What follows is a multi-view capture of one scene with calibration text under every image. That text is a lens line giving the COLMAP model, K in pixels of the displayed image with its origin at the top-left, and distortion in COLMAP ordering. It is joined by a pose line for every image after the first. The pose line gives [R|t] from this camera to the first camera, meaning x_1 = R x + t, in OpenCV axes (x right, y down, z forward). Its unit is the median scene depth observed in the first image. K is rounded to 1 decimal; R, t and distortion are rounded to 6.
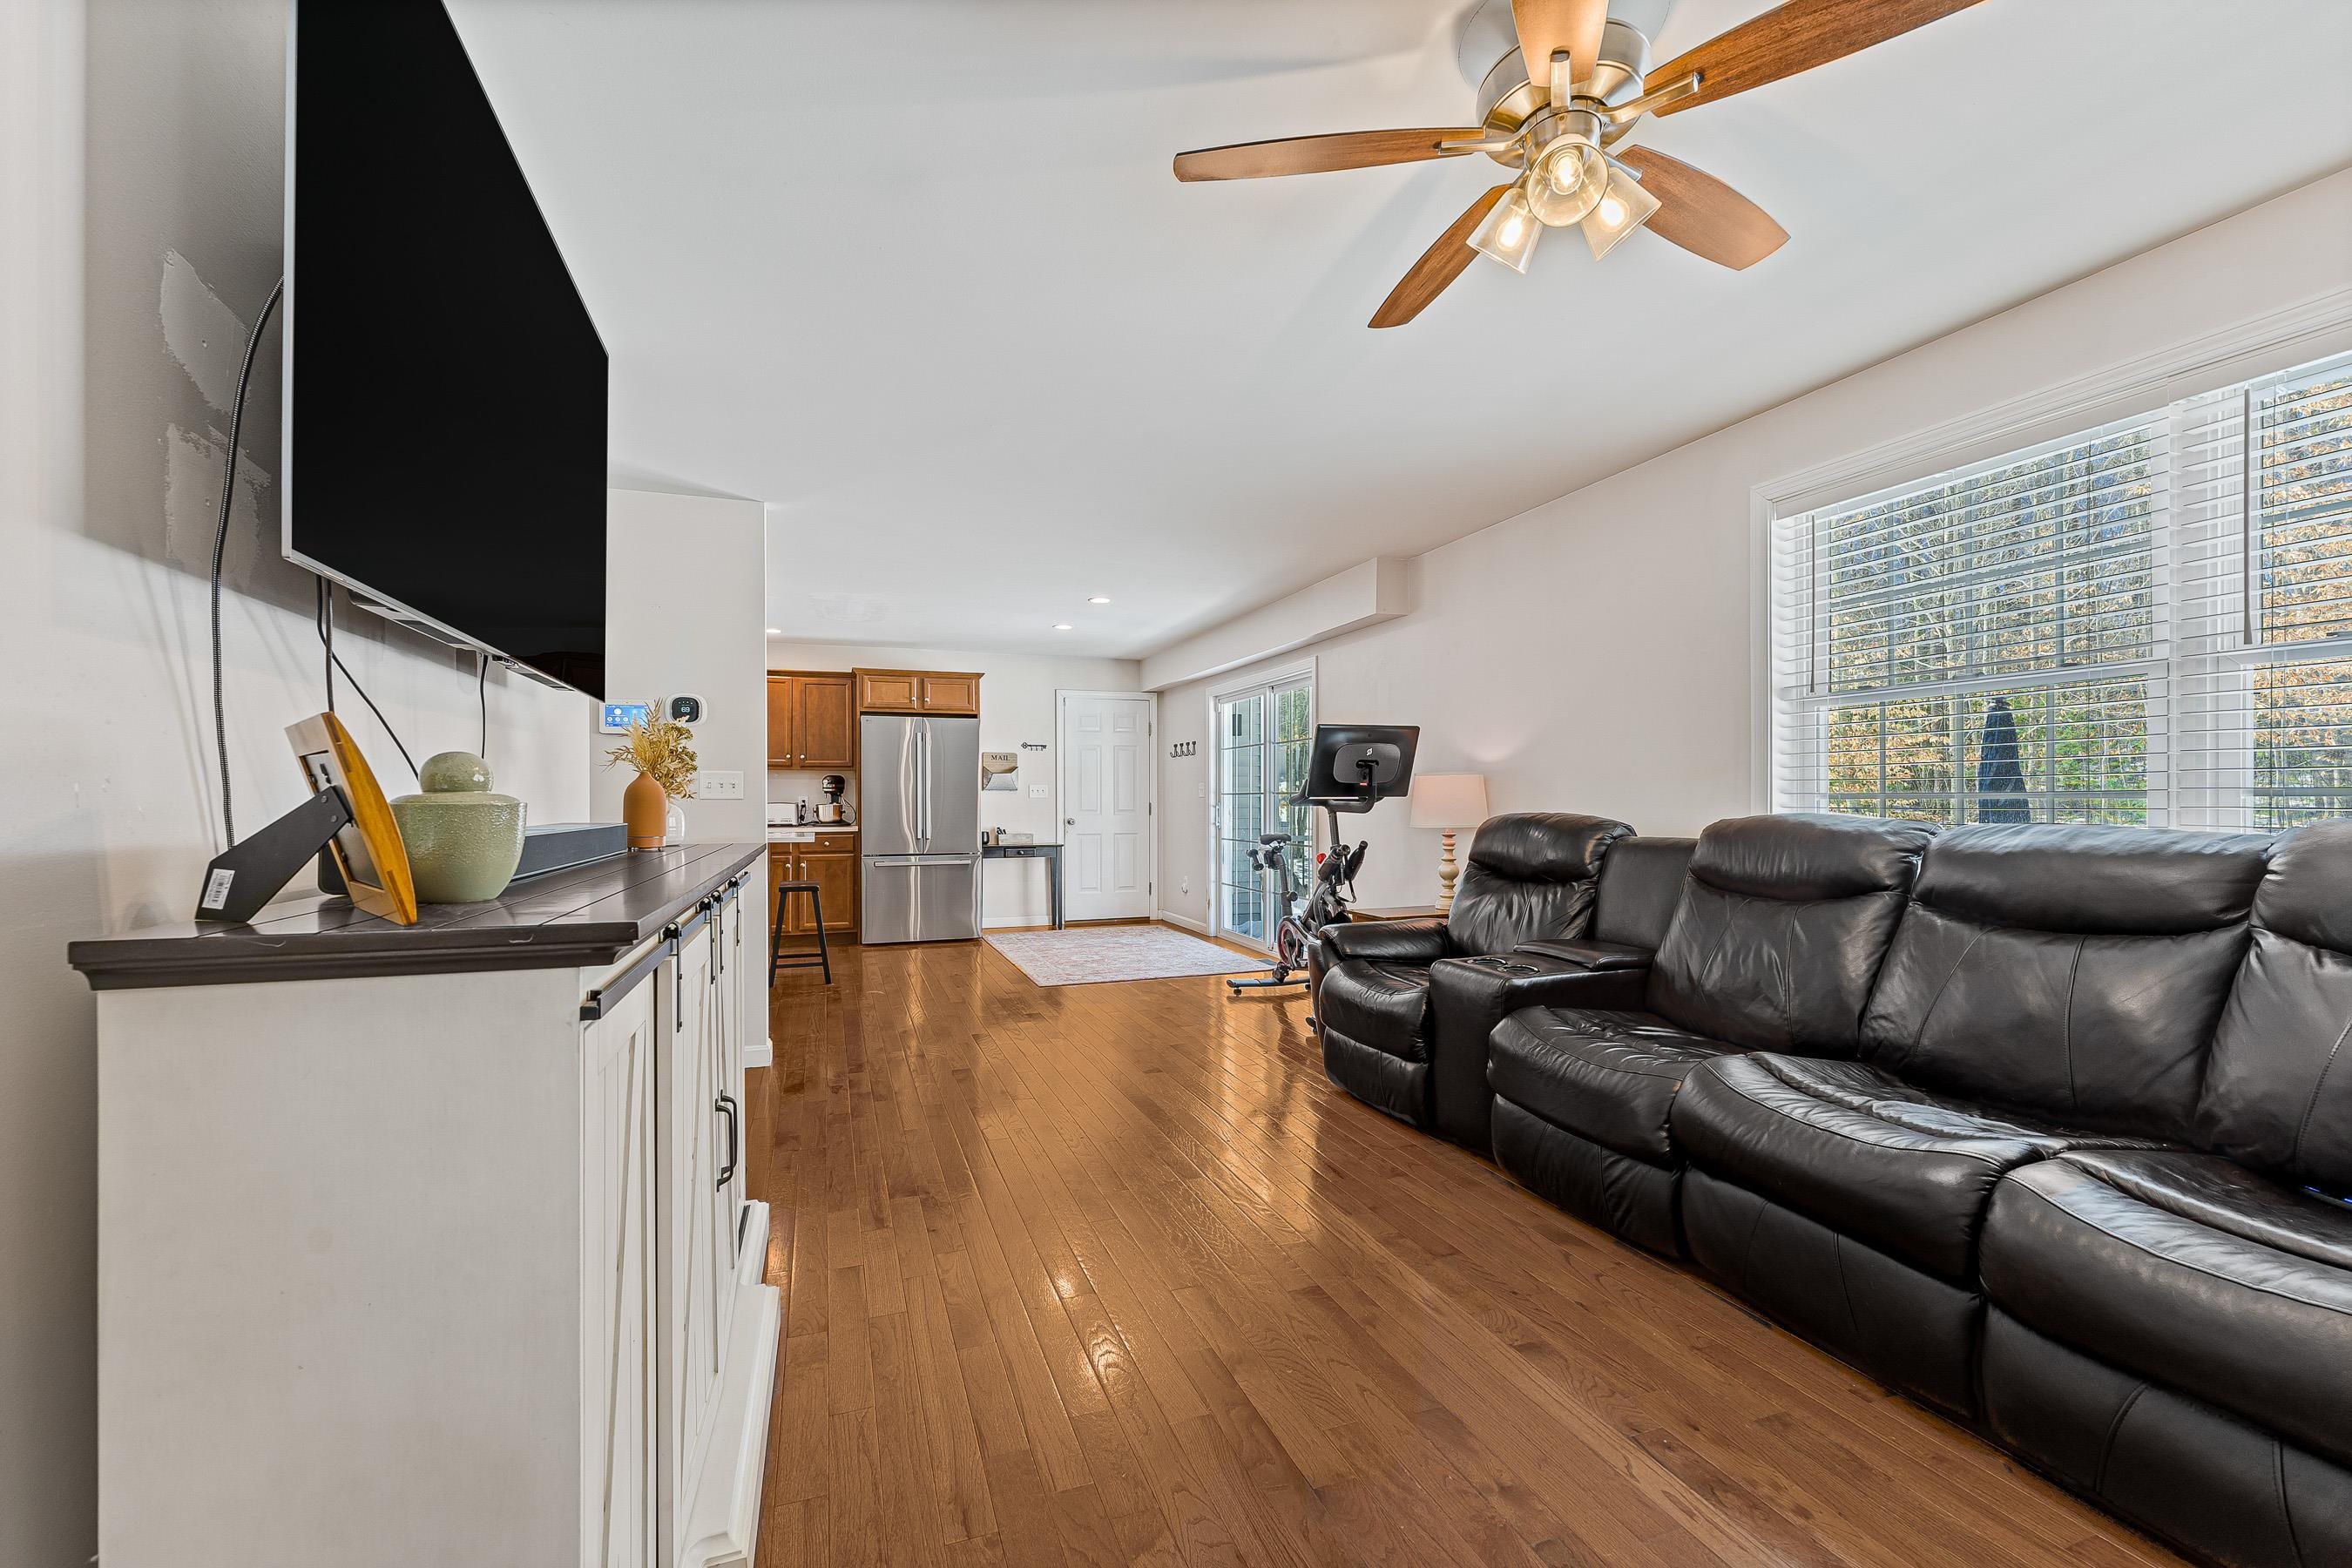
lens RADIAL K [[957.5, 0, 1163.0], [0, 957.5, 799.7], [0, 0, 1]] dist [0.000920, 0.001383]
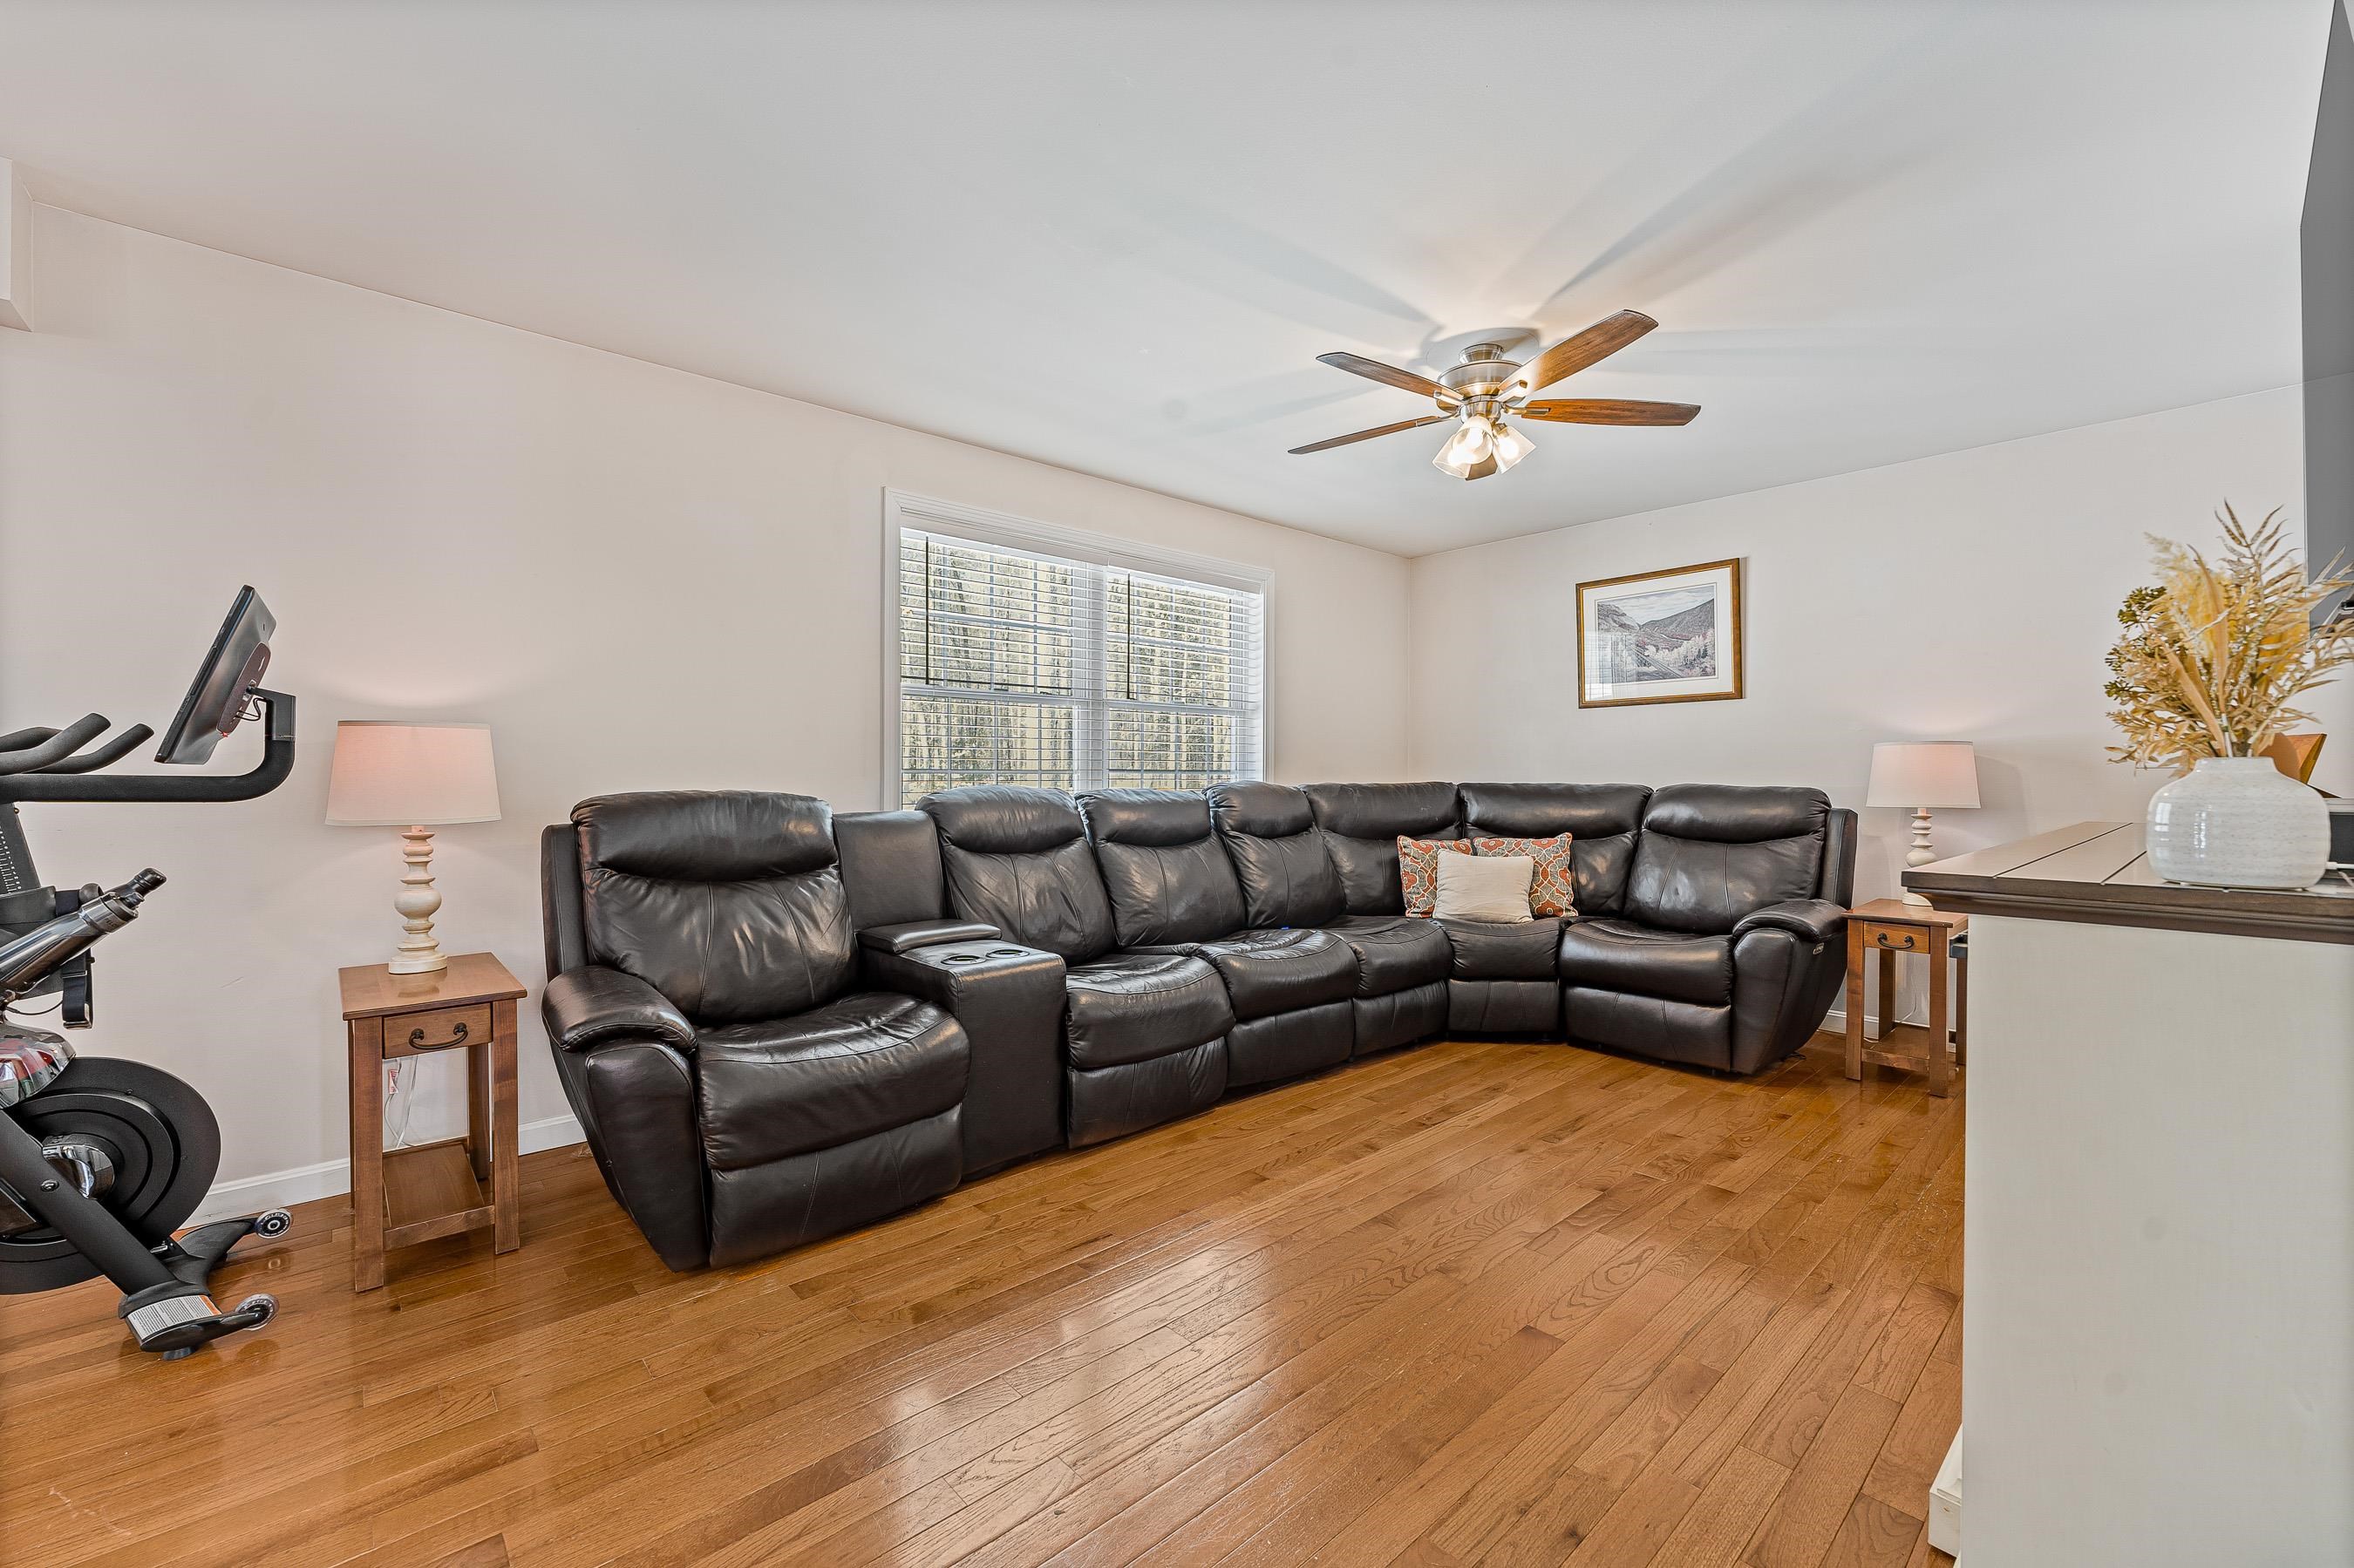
lens RADIAL K [[958.2, 0, 1165.0], [0, 958.2, 776.9], [0, 0, 1]] dist [0.000920, 0.001383]
pose [[-0.380436, 0.008336, 0.924770, -0.701877], [0.001610, 0.999964, -0.008351, 0.015031], [-0.924806, -0.001688, -0.380435, 1.515173]]
